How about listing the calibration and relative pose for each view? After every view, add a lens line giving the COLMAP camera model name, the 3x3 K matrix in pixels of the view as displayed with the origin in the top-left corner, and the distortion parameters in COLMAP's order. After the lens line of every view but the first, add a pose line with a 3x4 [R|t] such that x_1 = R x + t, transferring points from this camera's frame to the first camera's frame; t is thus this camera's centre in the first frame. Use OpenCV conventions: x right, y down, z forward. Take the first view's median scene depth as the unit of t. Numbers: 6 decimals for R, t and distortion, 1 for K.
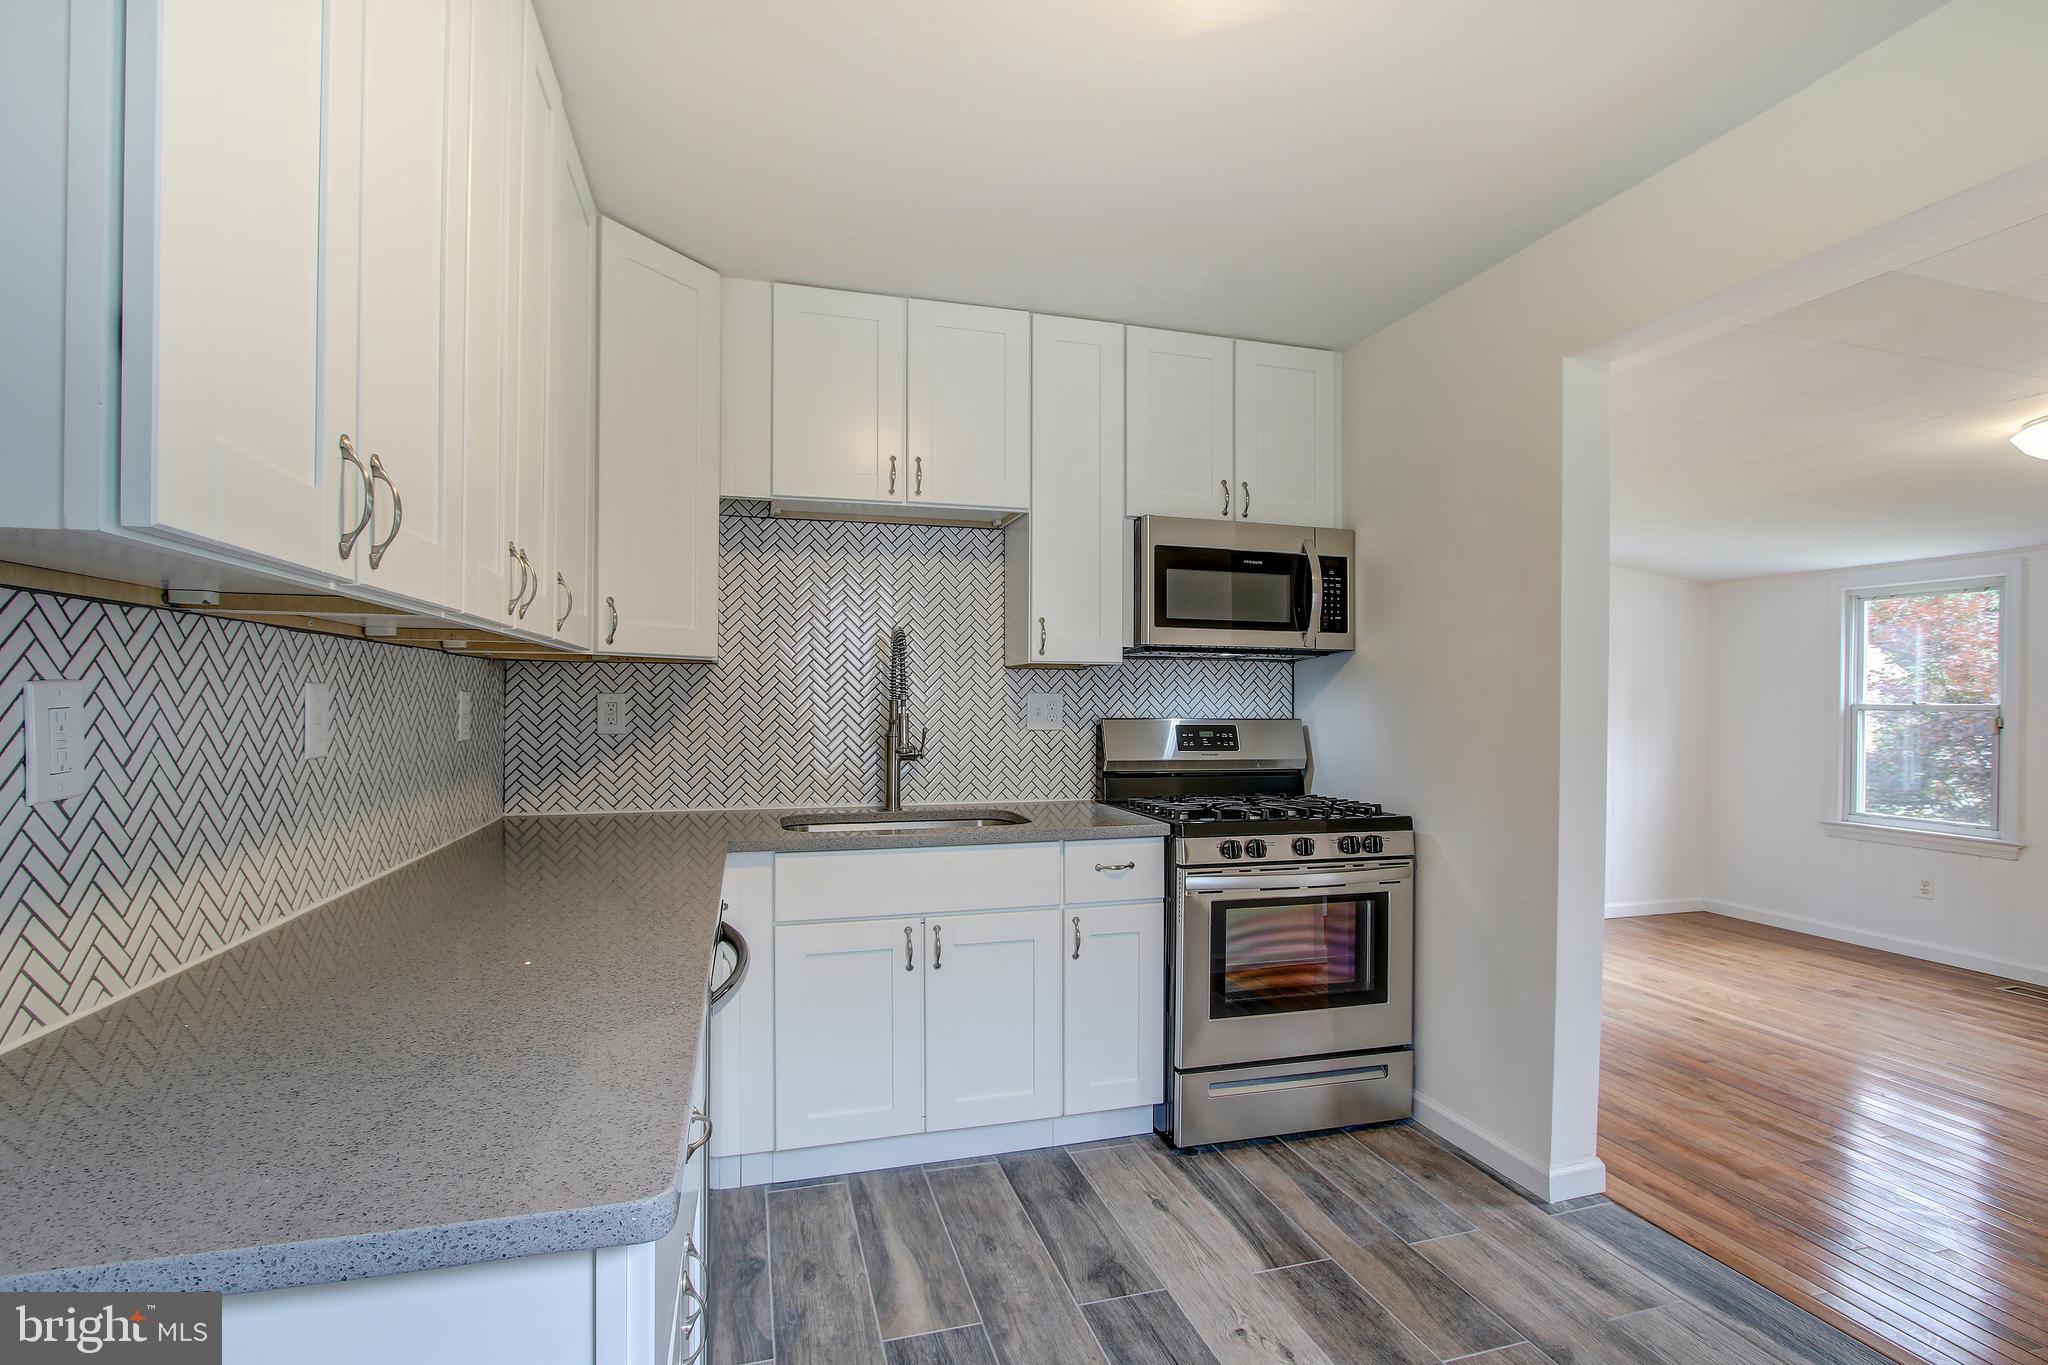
lens RADIAL K [[960.4, 0, 1024.7], [0, 960.4, 702.5], [0, 0, 1]] dist [-0.016505, 0.002686]
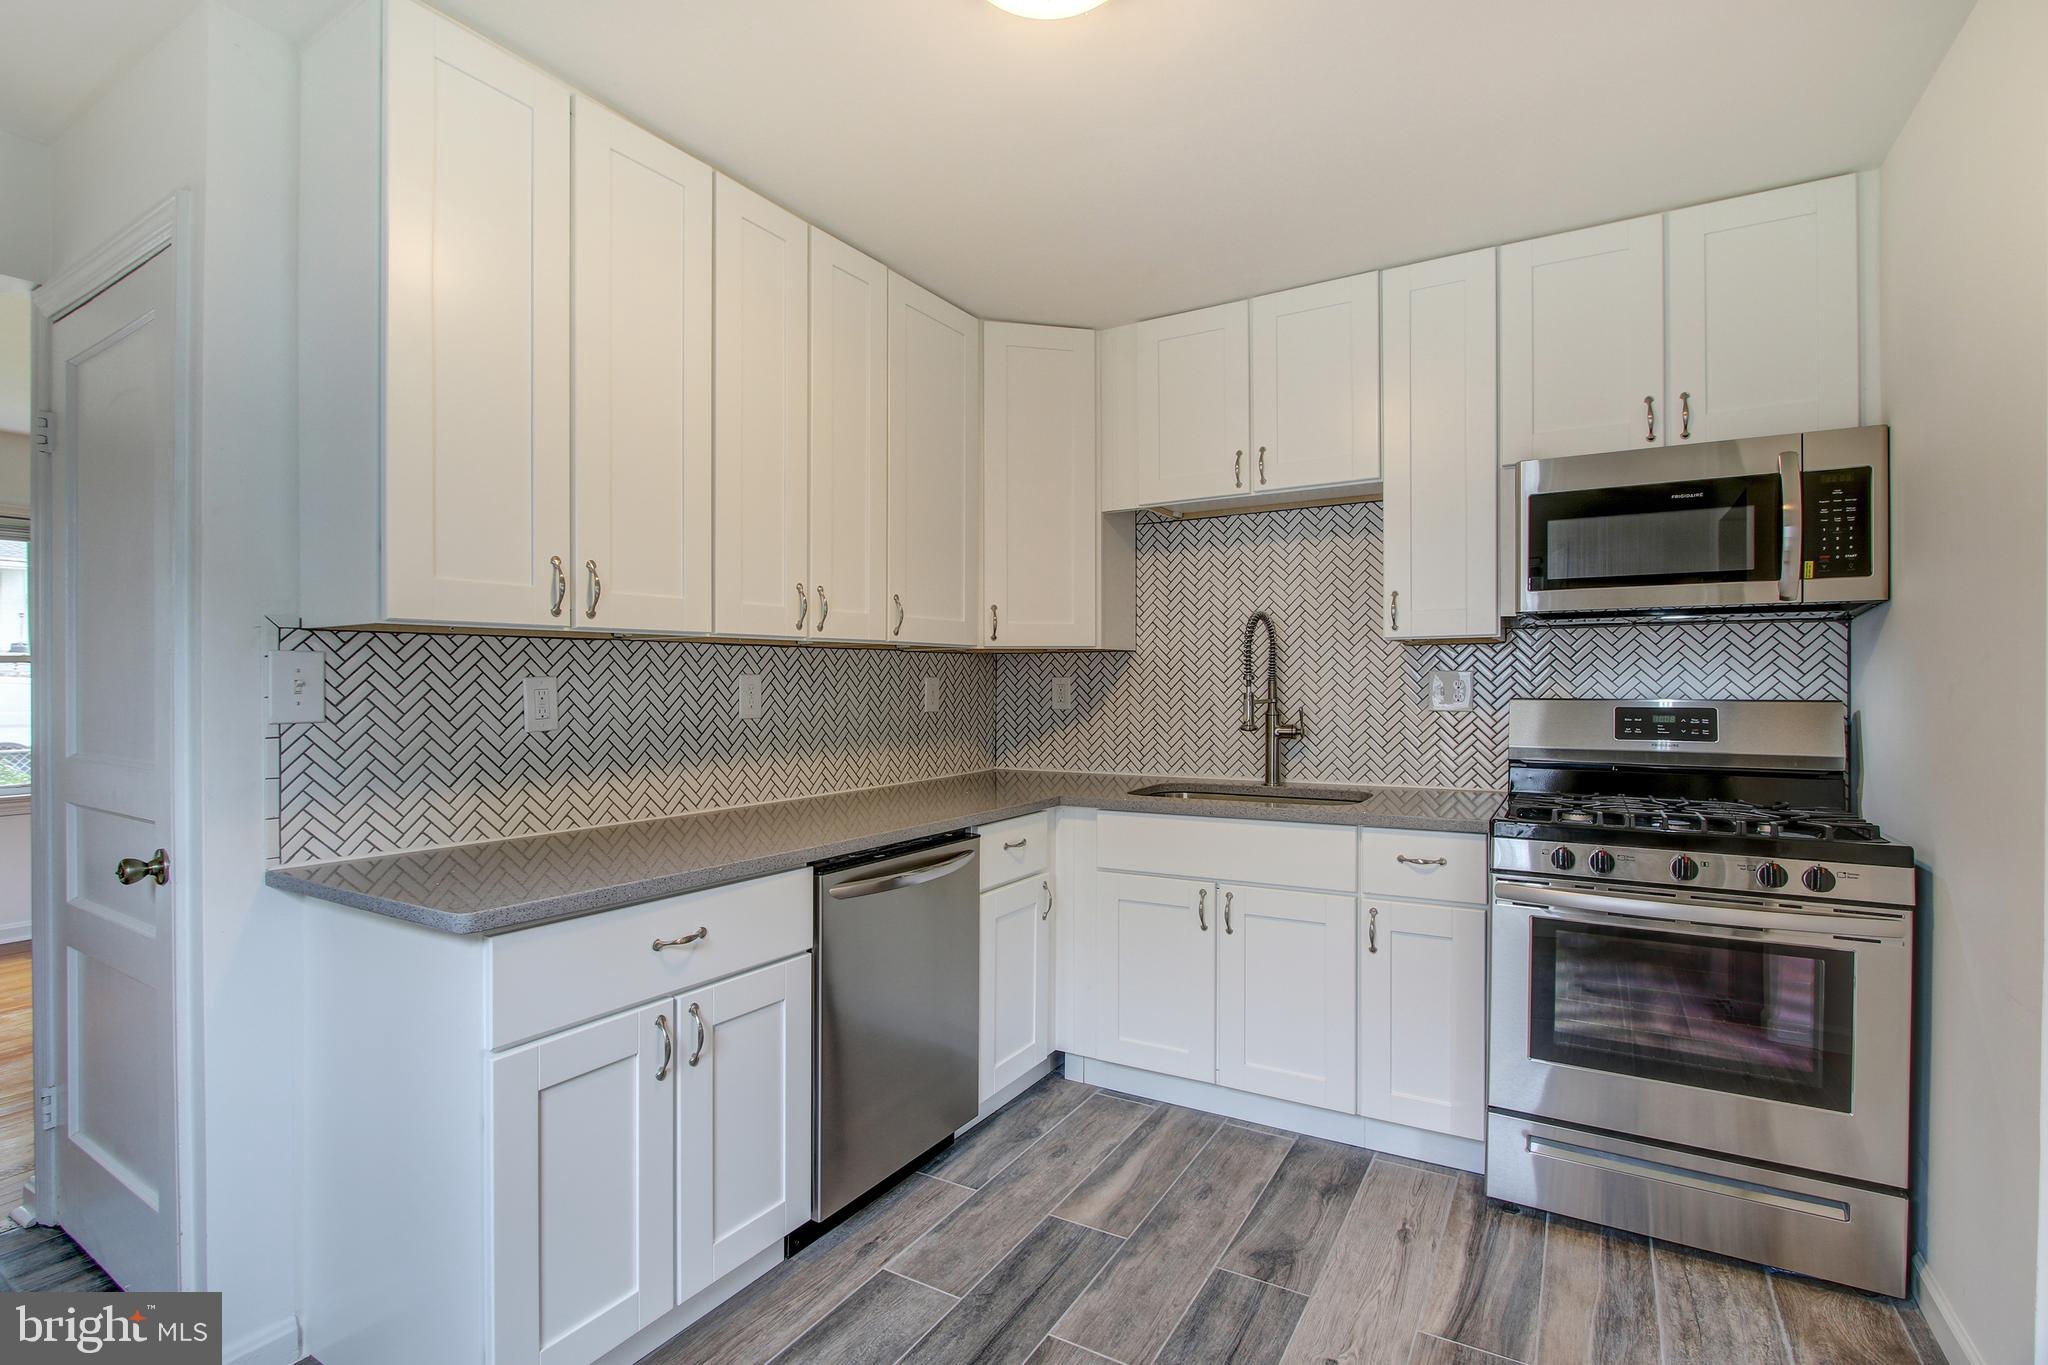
lens RADIAL K [[960.4, 0, 1041.5], [0, 960.4, 677.5], [0, 0, 1]] dist [-0.016505, 0.002686]
pose [[0.683372, -0.012611, -0.729962, 0.466974], [0.007840, 0.999920, -0.009936, 0.003022], [0.730029, 0.001067, 0.683416, 0.107527]]
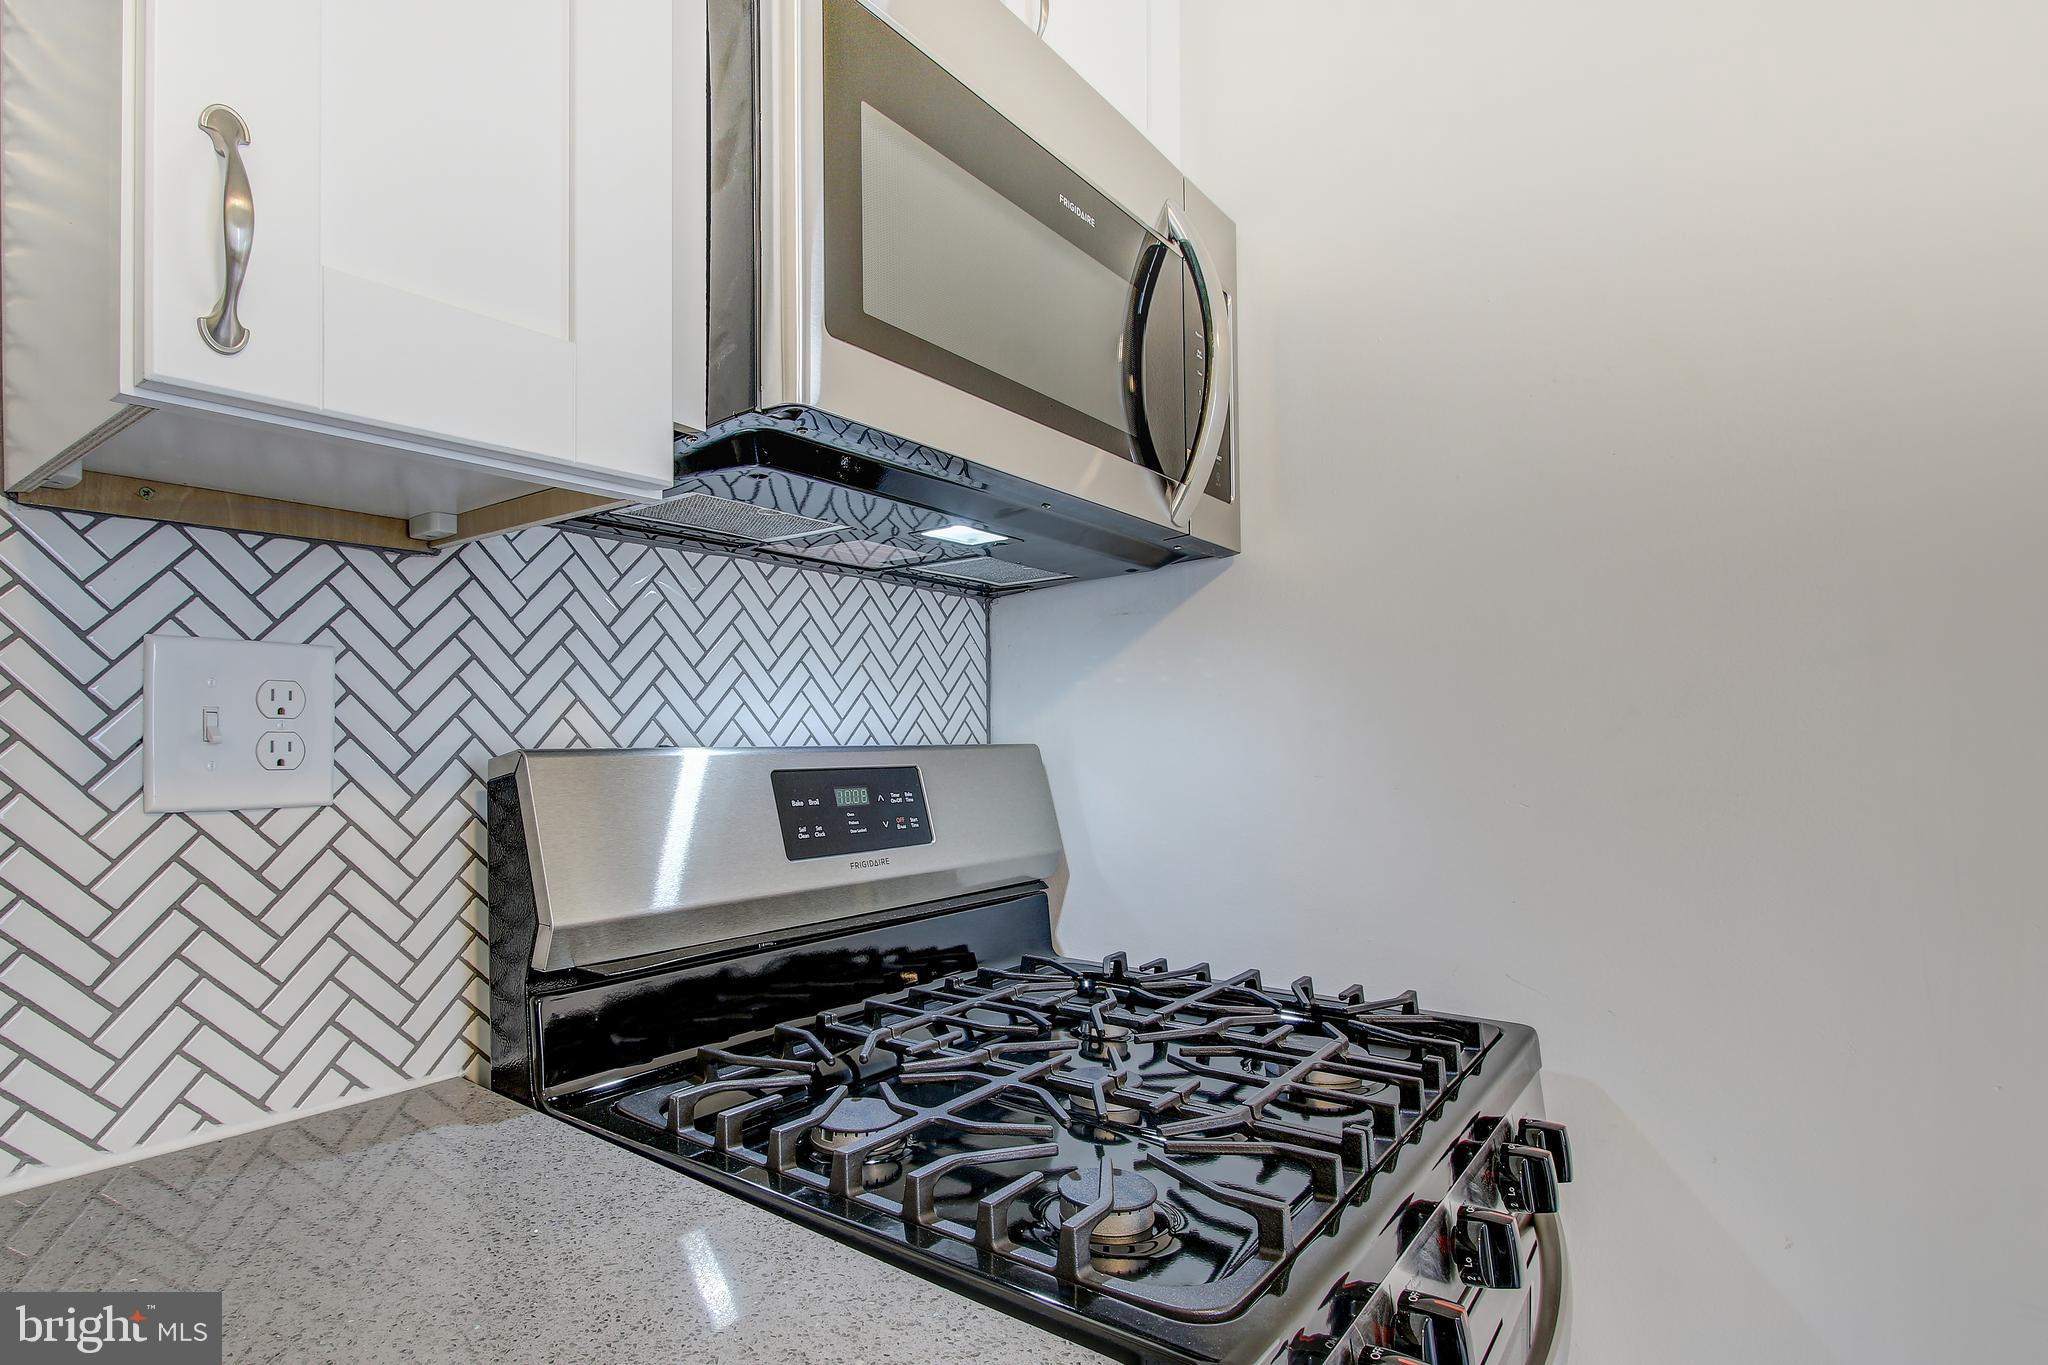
lens RADIAL K [[1092.9, 0, 908.5], [0, 1092.9, 745.4], [0, 0, 1]] dist [-0.004226, -0.000755]
pose [[0.837272, -0.012861, 0.546635, 0.013042], [0.005231, 0.999866, 0.015513, 0.012367], [-0.546761, -0.010129, 0.837227, 0.789328]]
